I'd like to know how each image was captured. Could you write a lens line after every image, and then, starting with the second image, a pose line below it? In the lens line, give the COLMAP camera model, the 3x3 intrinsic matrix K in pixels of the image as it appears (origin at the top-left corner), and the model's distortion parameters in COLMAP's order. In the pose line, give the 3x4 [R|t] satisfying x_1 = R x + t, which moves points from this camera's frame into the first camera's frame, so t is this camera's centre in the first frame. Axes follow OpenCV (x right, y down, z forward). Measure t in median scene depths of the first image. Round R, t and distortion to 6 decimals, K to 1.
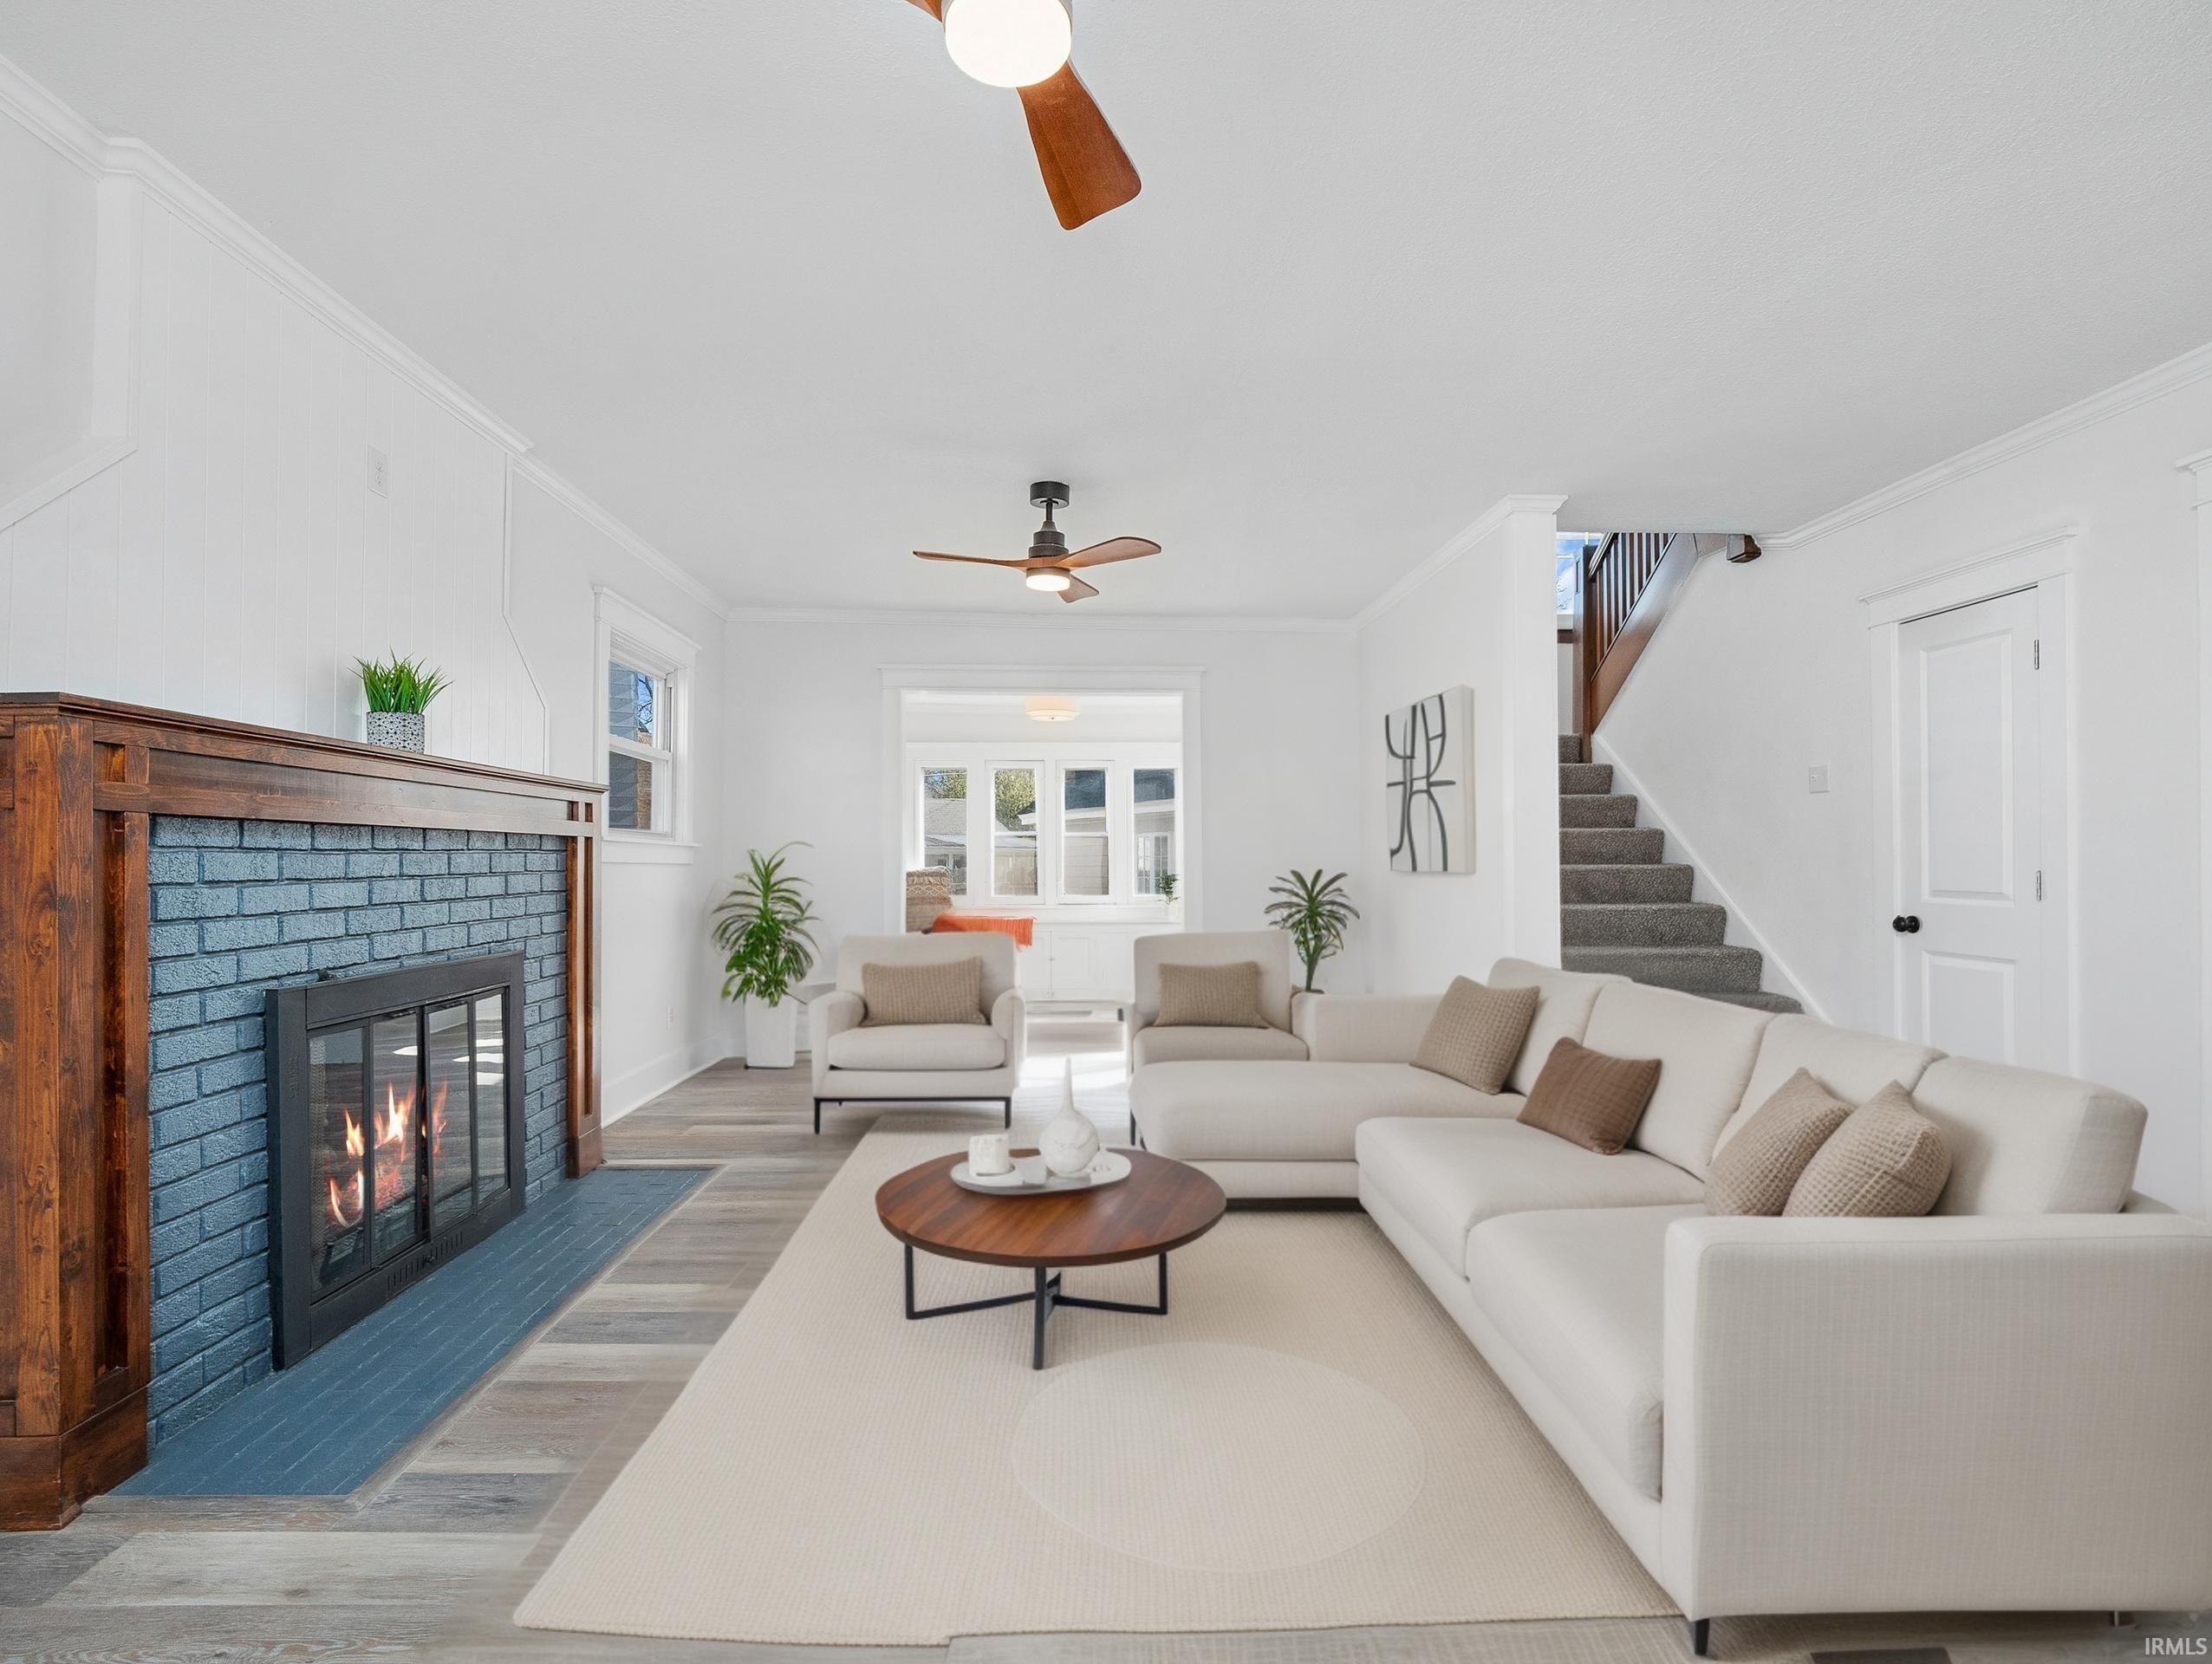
lens RADIAL K [[1088.9, 0, 1098.2], [0, 1088.9, 851.7], [0, 0, 1]] dist [0.000350, -0.000891]
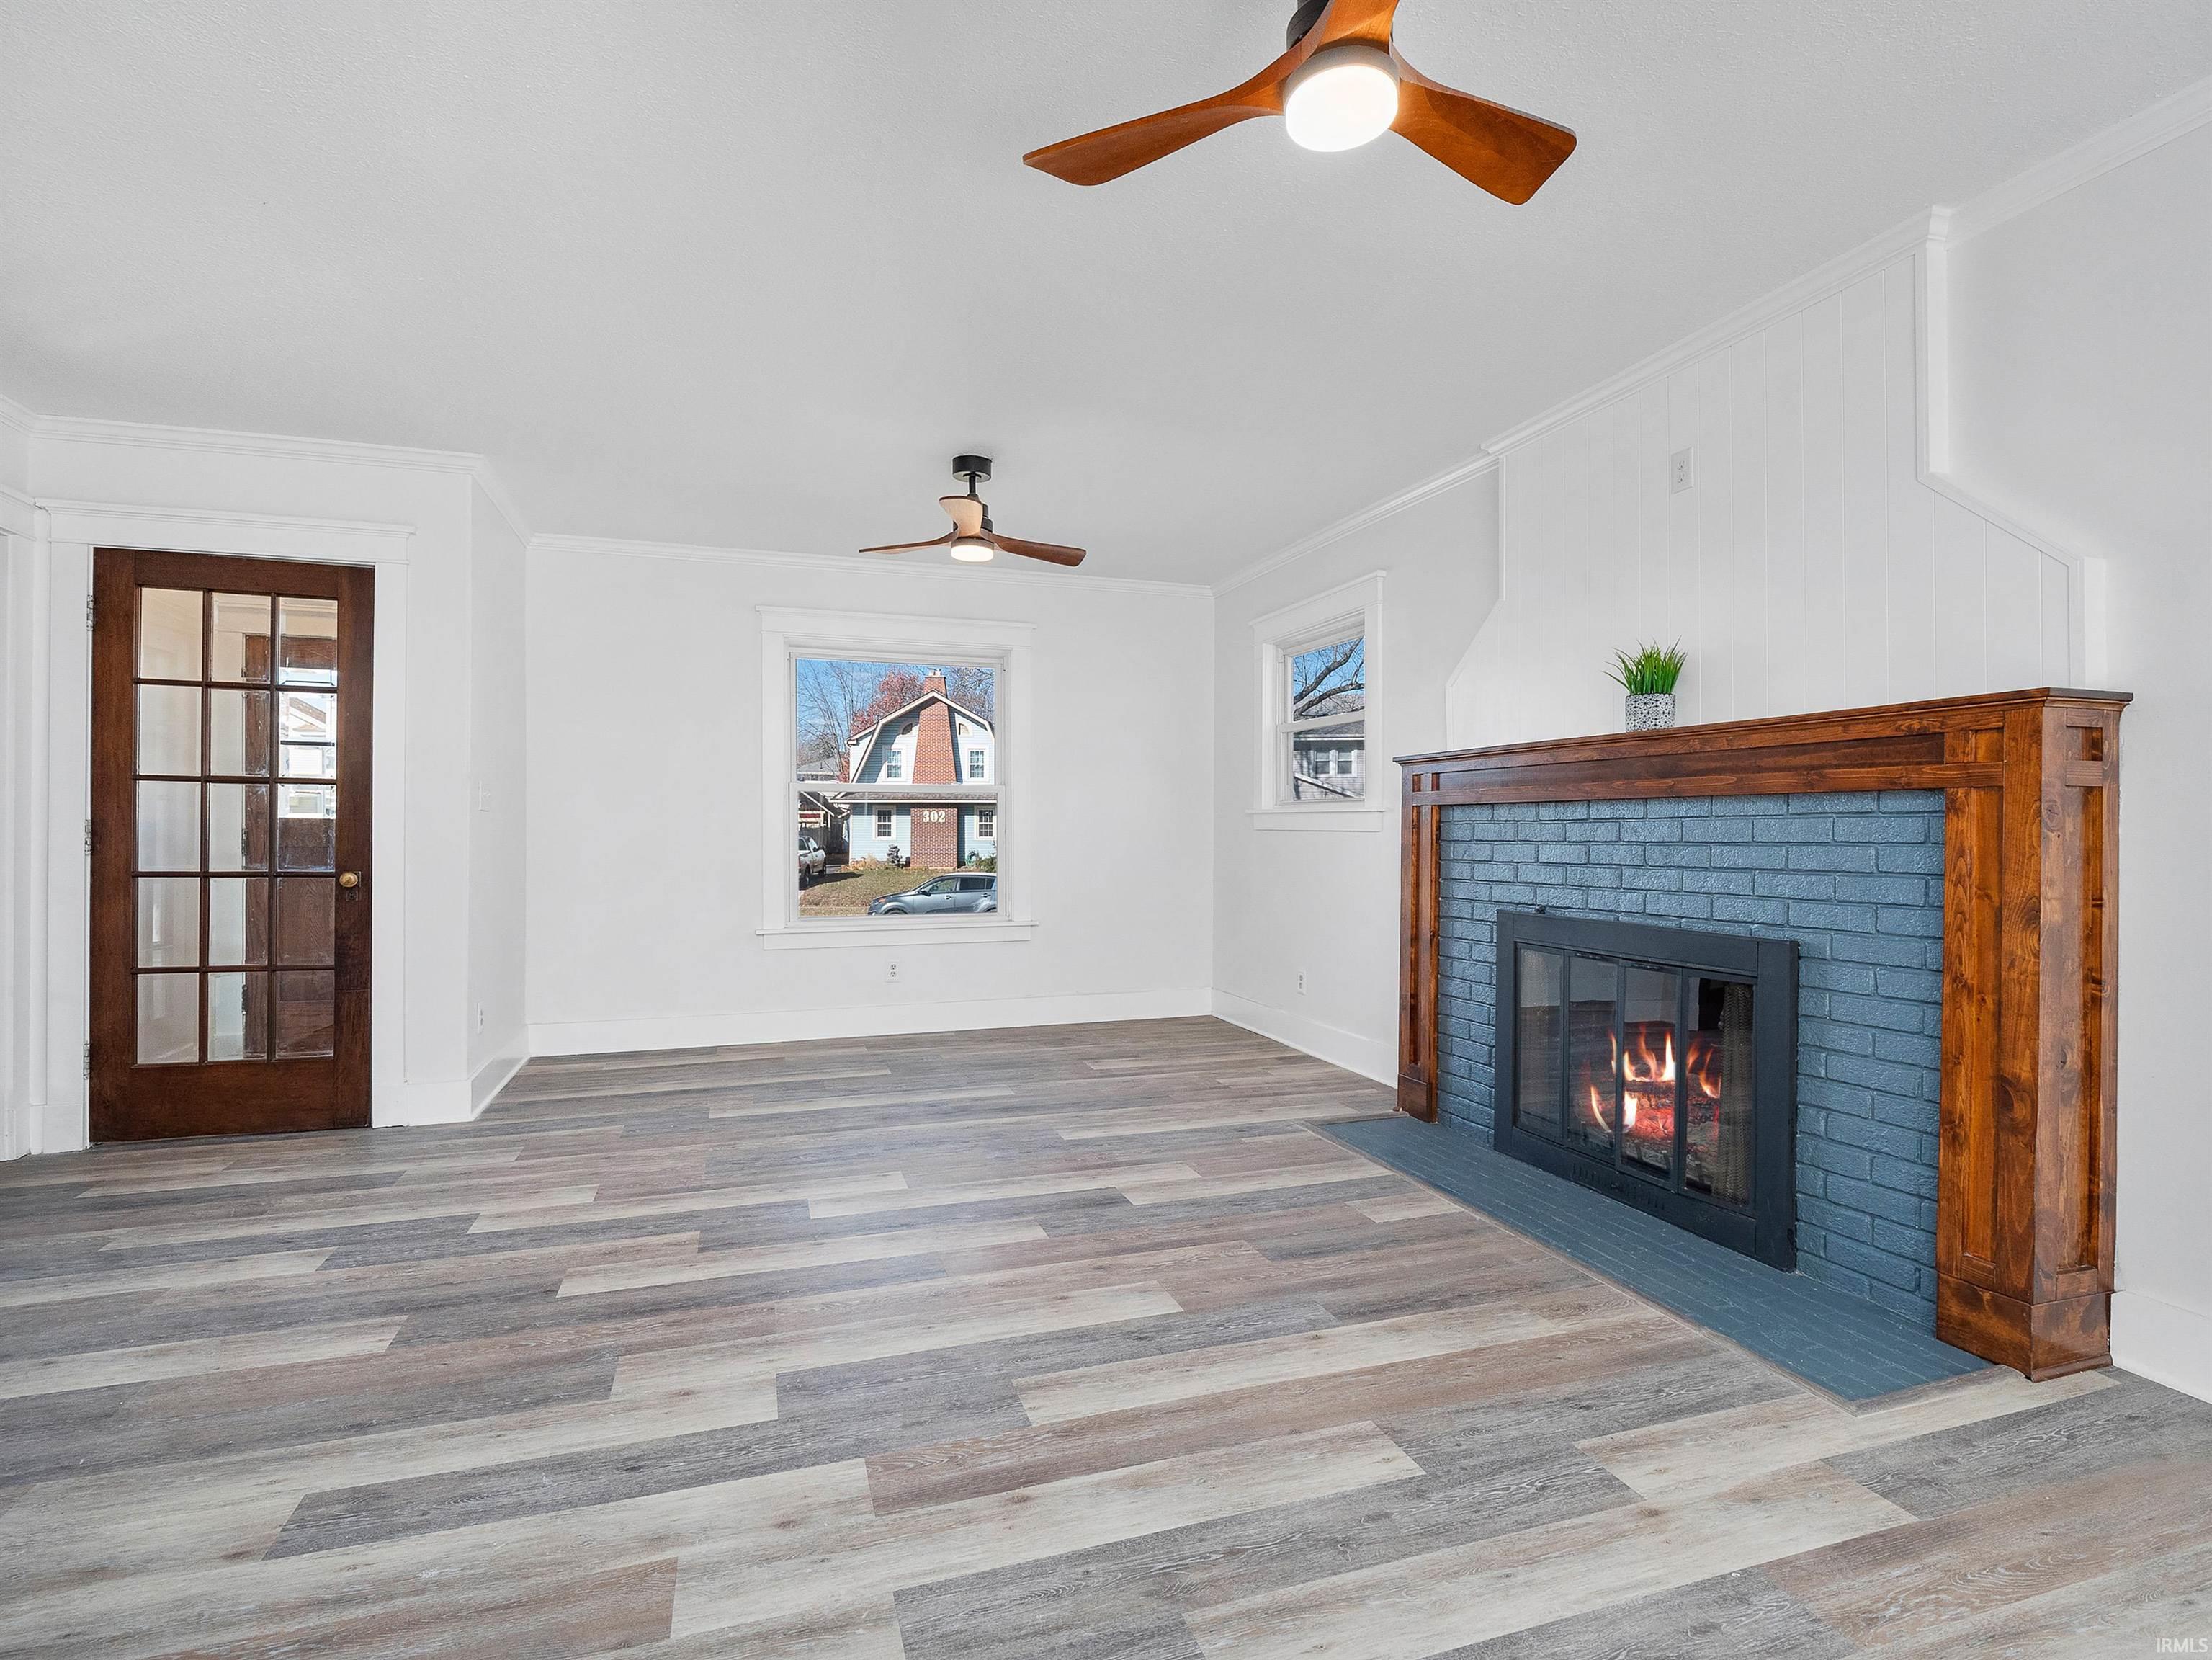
lens RADIAL K [[1089.1, 0, 1098.2], [0, 1089.1, 849.7], [0, 0, 1]] dist [0.000350, -0.000891]
pose [[-0.959194, 0.003350, -0.282727, 0.249293], [0.000784, 0.999957, 0.009188, 0.023720], [0.282746, 0.008591, -0.959156, 2.304452]]
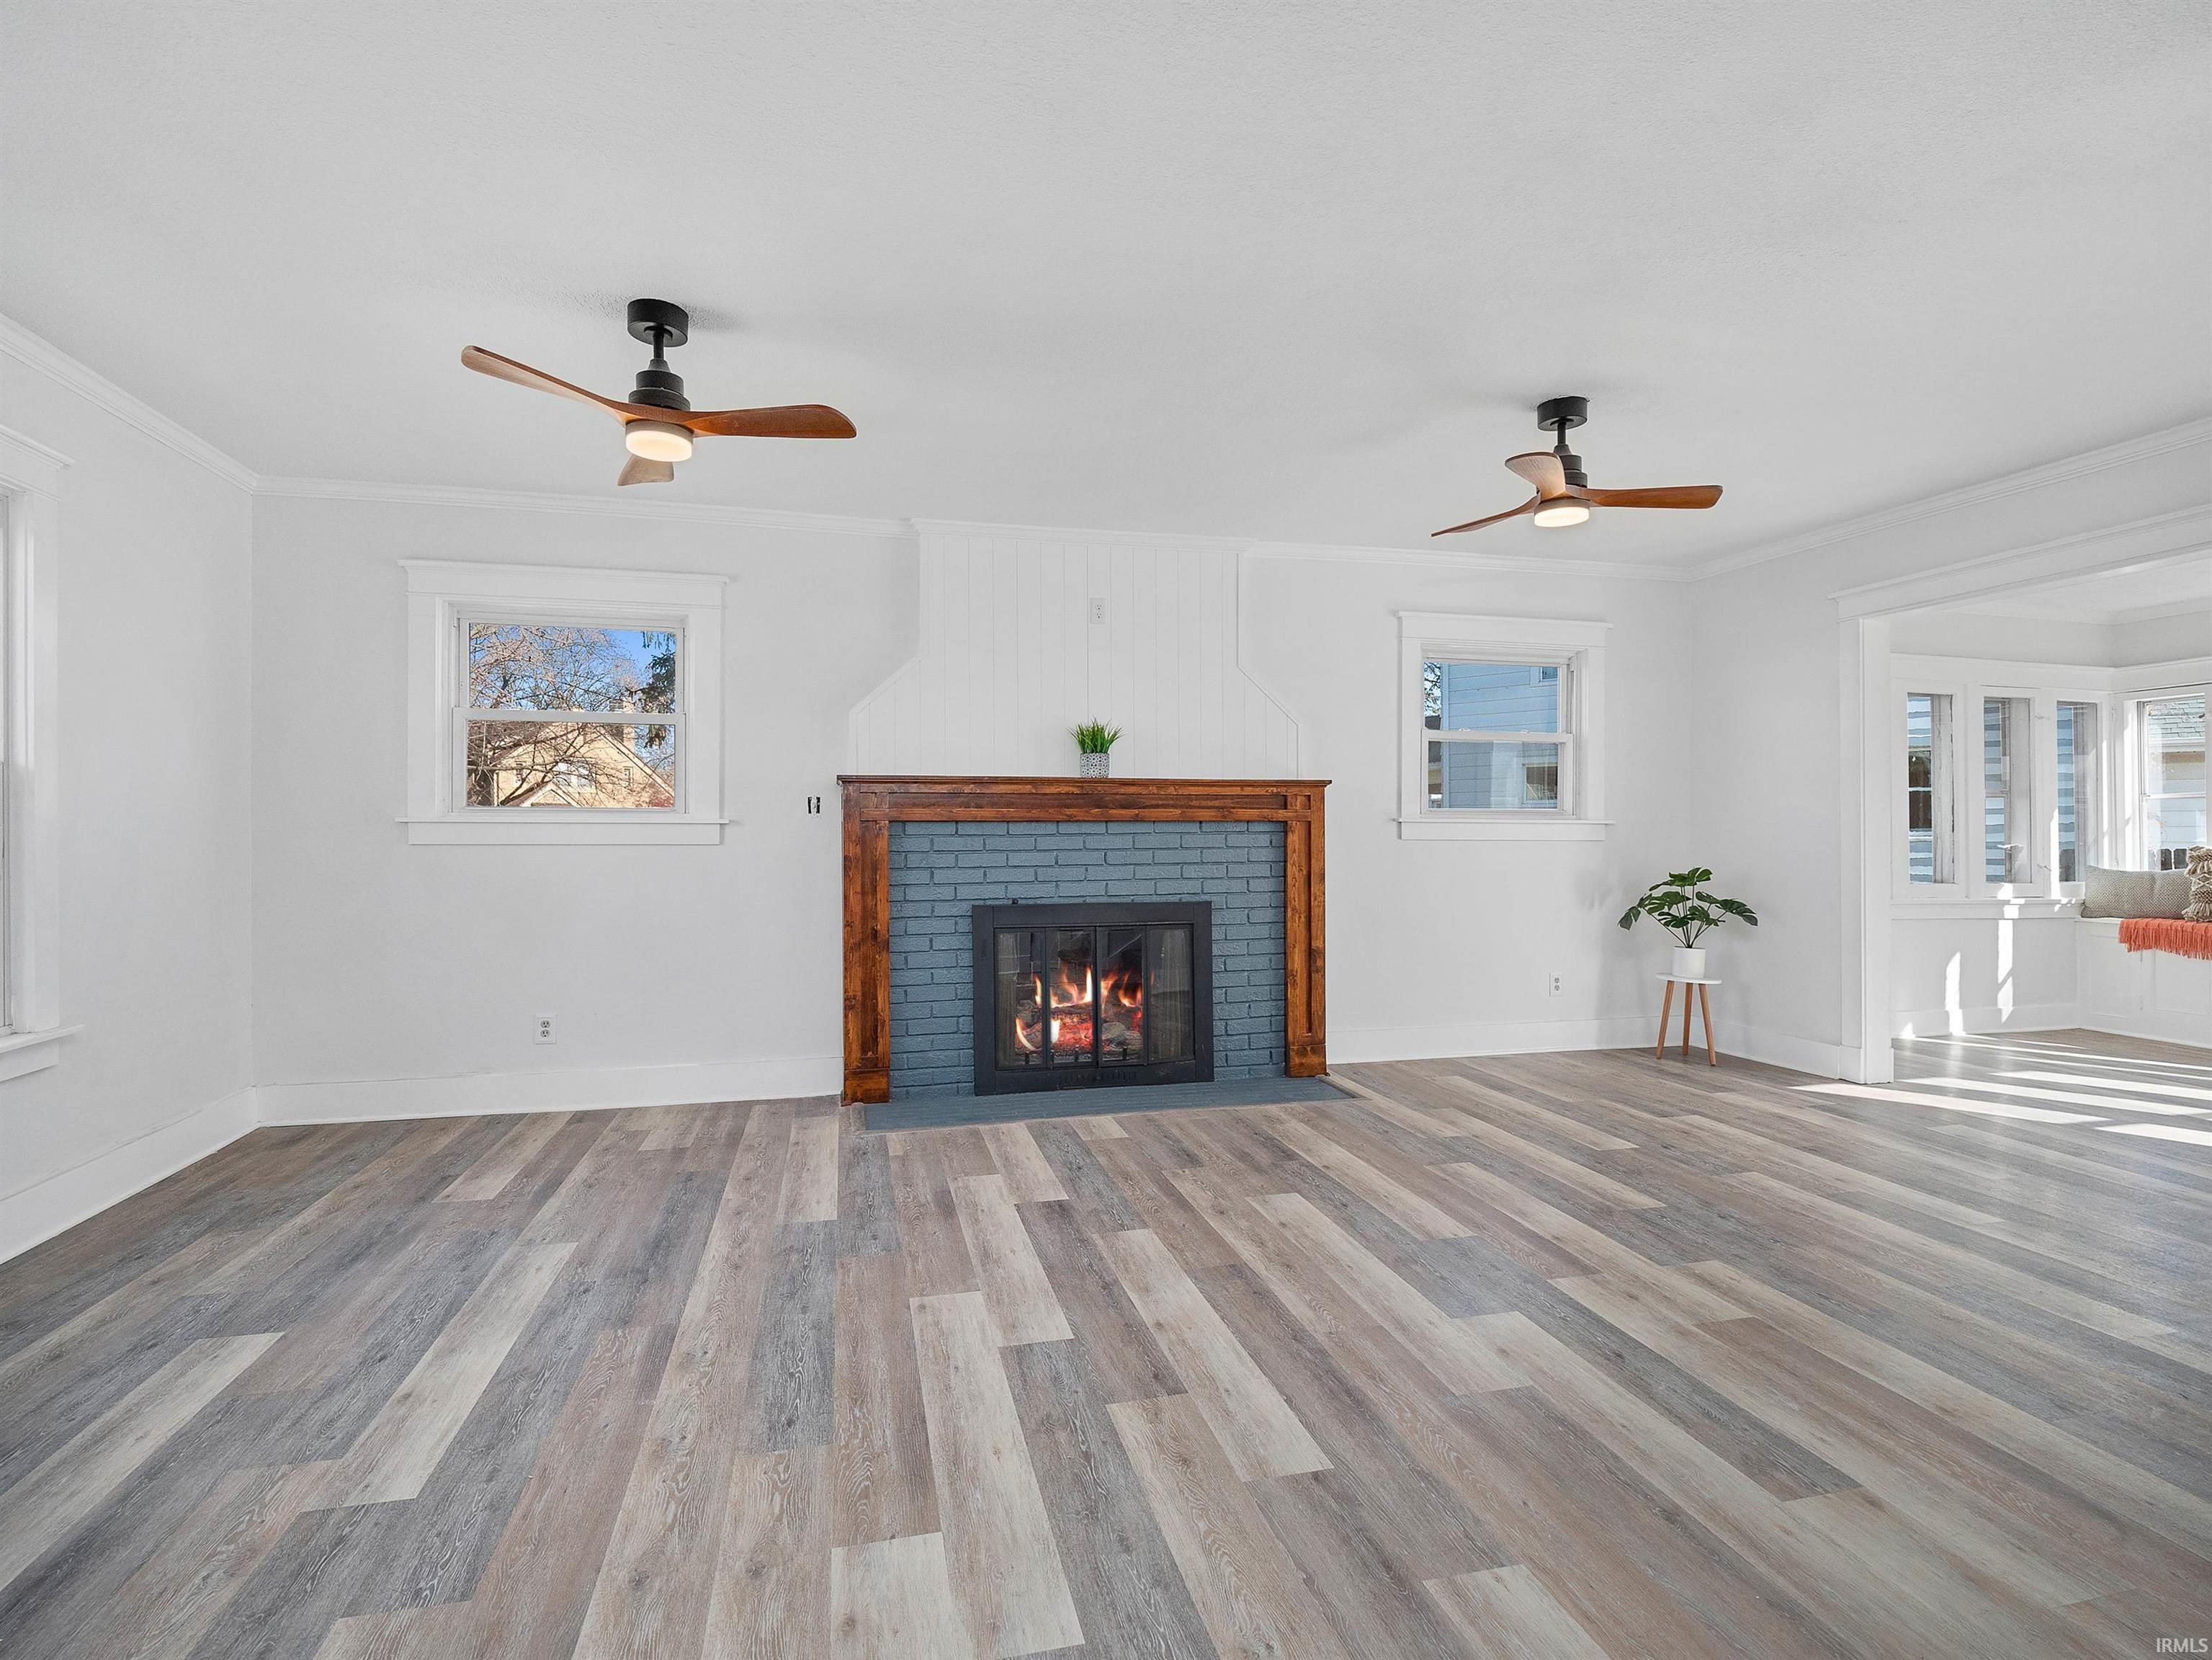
lens RADIAL K [[1079.2, 0, 1106.0], [0, 1079.2, 830.0], [0, 0, 1]] dist [-0.004681, -0.000995]
pose [[0.208867, -0.002639, -0.977940, 1.212532], [0.011532, 0.999933, -0.000235, -0.008267], [0.977876, -0.011228, 0.208884, 0.806346]]
